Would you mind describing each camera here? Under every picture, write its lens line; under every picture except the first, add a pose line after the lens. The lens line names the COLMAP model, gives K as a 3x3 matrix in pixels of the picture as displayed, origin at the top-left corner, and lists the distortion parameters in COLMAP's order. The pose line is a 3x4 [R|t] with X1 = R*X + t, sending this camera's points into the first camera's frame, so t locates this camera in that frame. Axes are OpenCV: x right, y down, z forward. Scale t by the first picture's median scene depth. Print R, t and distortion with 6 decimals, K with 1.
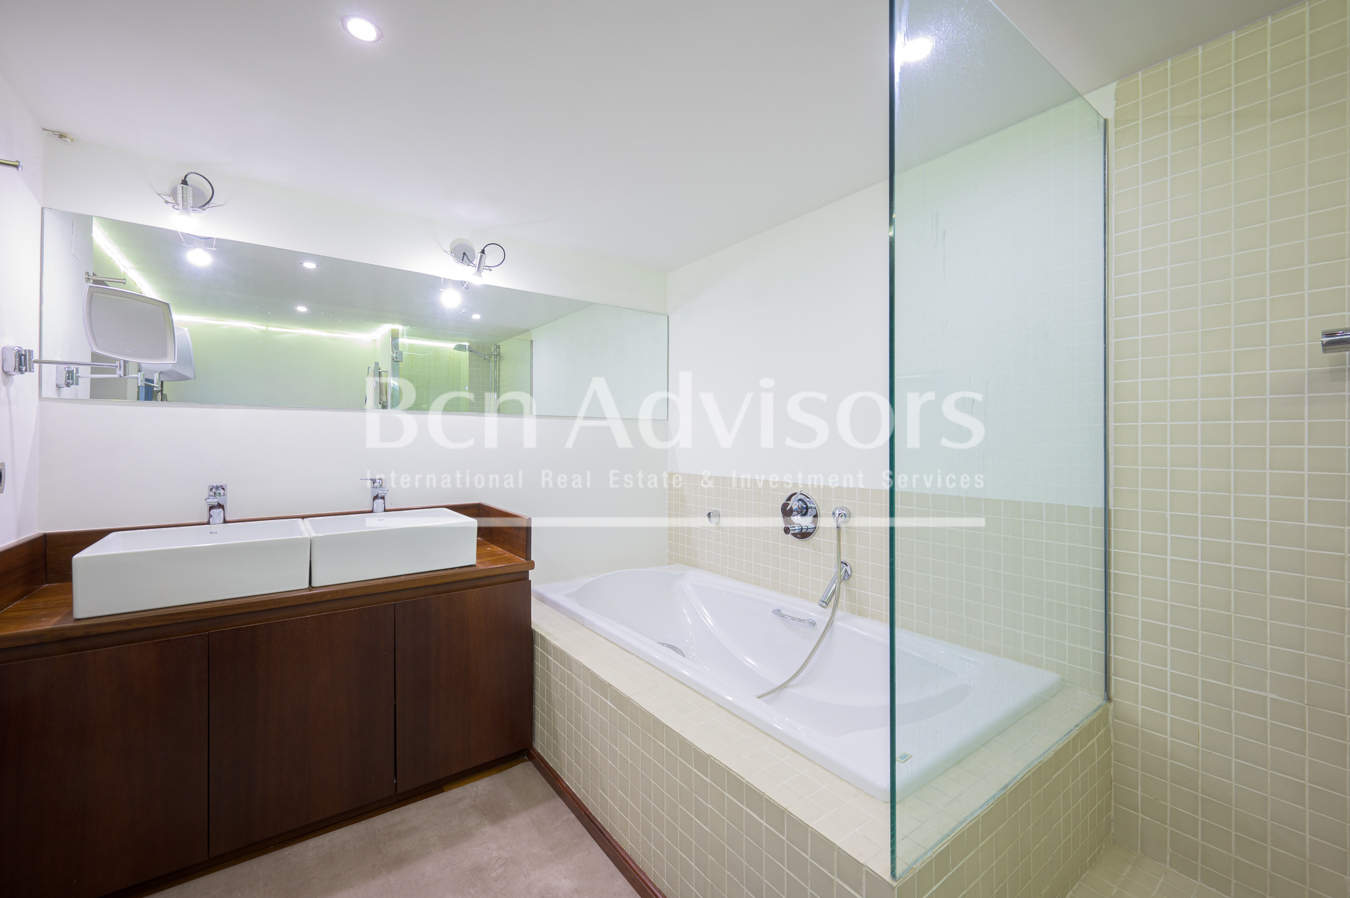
lens RADIAL K [[540.9, 0, 680.2], [0, 540.9, 438.8], [0, 0, 1]] dist [-0.000844, -0.000147]
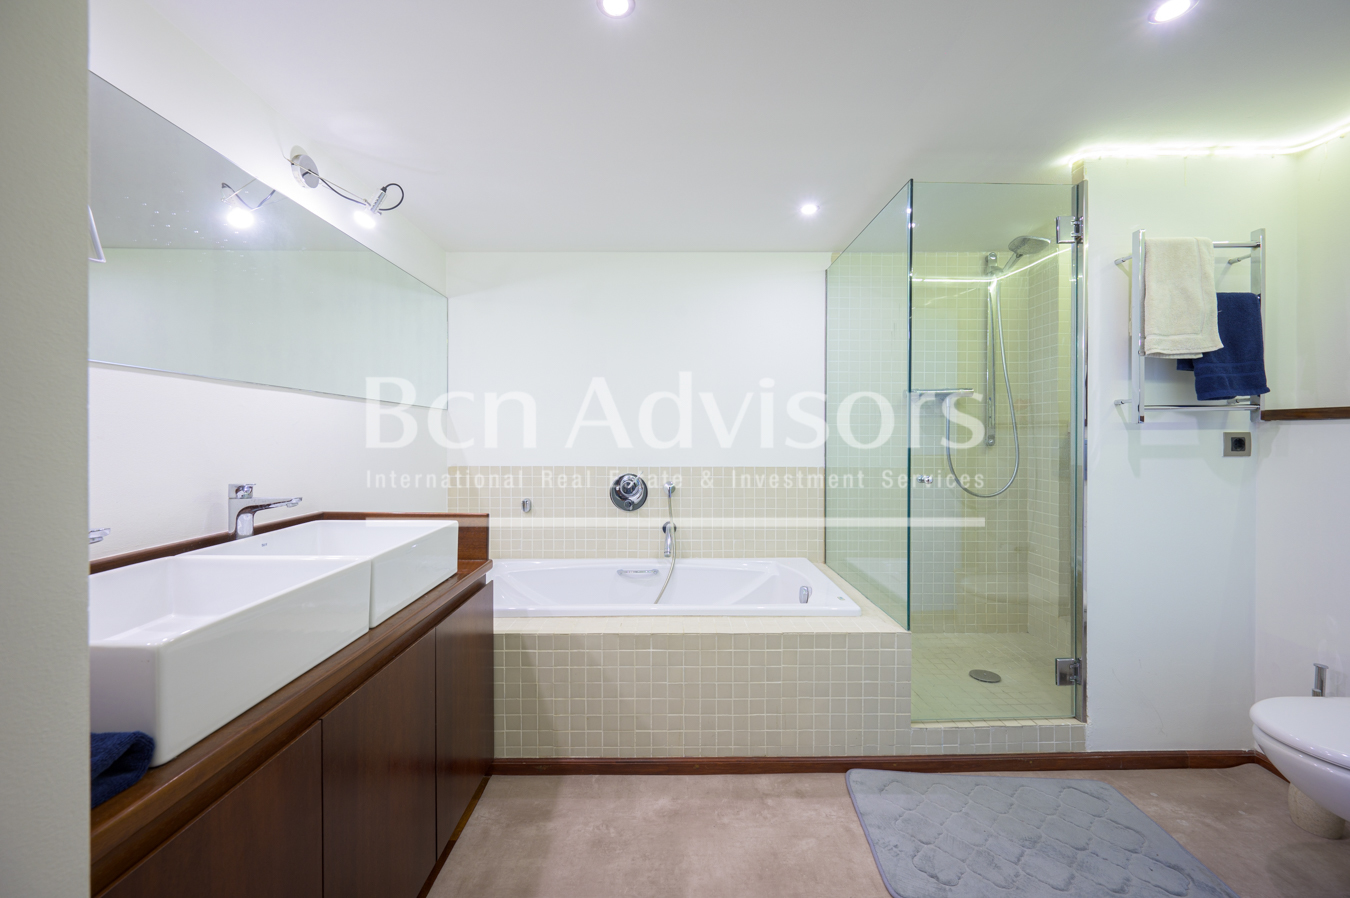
lens RADIAL K [[540.9, 0, 680.2], [0, 540.9, 438.8], [0, 0, 1]] dist [-0.000844, -0.000147]
pose [[0.587646, -0.001668, 0.809117, -0.940306], [-0.007476, 0.999944, 0.007491, 0.012546], [-0.809084, -0.010451, 0.587600, 0.227502]]
